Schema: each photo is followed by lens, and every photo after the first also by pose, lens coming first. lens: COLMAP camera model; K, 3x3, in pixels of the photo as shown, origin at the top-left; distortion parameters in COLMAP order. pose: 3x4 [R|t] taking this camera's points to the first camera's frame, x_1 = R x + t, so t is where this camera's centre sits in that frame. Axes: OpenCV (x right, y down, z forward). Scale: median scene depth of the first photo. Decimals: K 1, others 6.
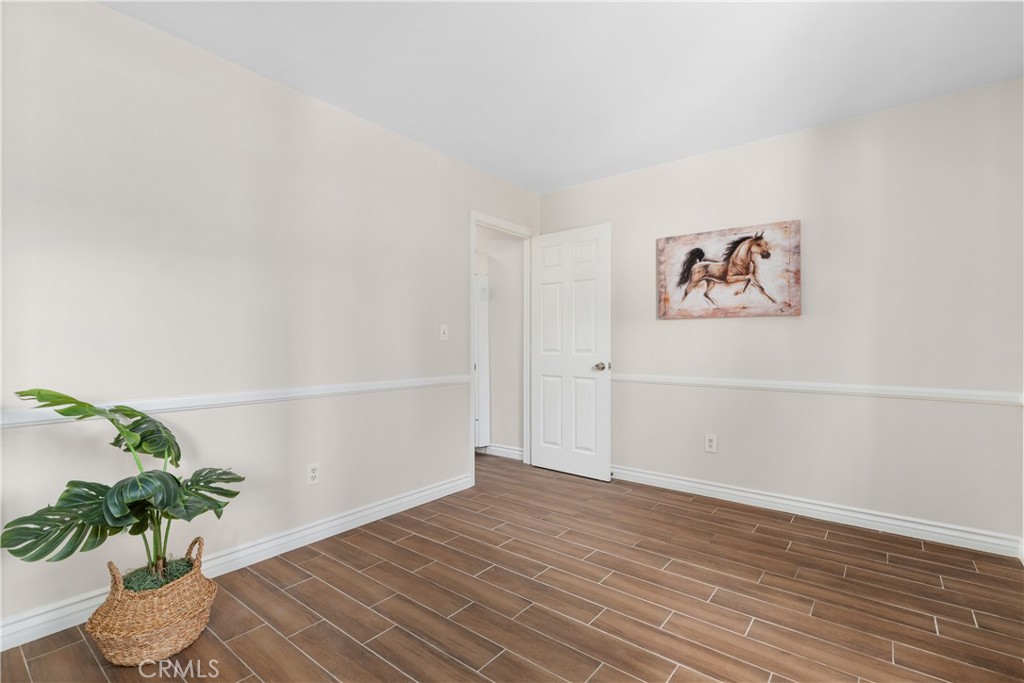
lens RADIAL K [[463.5, 0, 509.7], [0, 463.5, 344.0], [0, 0, 1]] dist [0.001284, 0.000352]
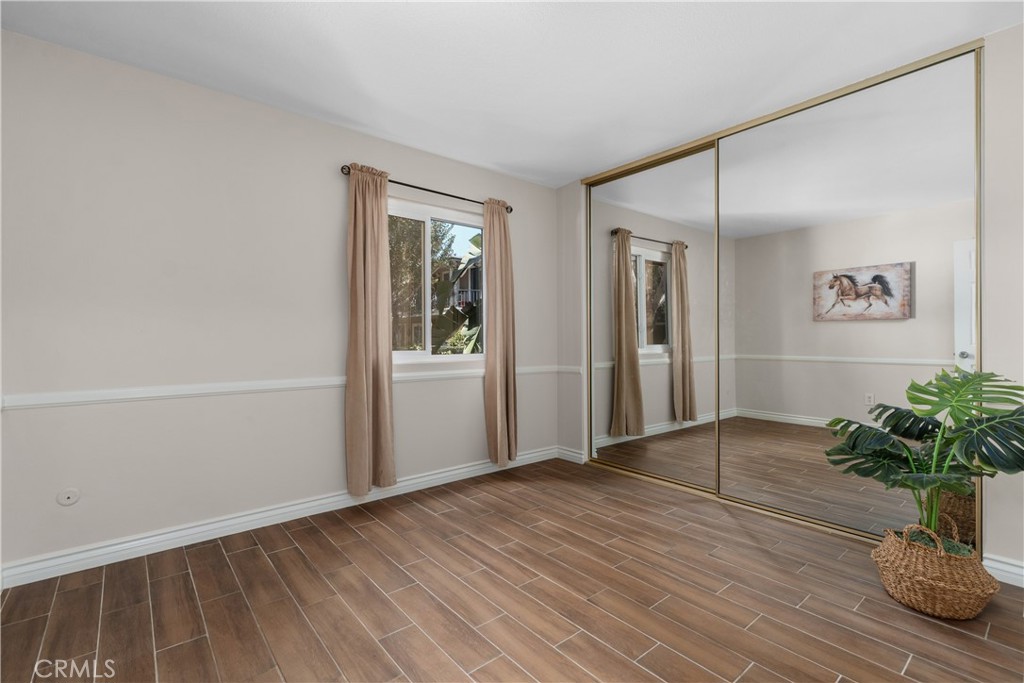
lens RADIAL K [[463.5, 0, 509.7], [0, 463.5, 344.0], [0, 0, 1]] dist [0.001284, 0.000352]
pose [[-0.980116, 0.003309, 0.198399, 0.012952], [0.005370, 0.999937, 0.009851, 0.007271], [-0.198354, 0.010720, -0.980072, 2.037291]]
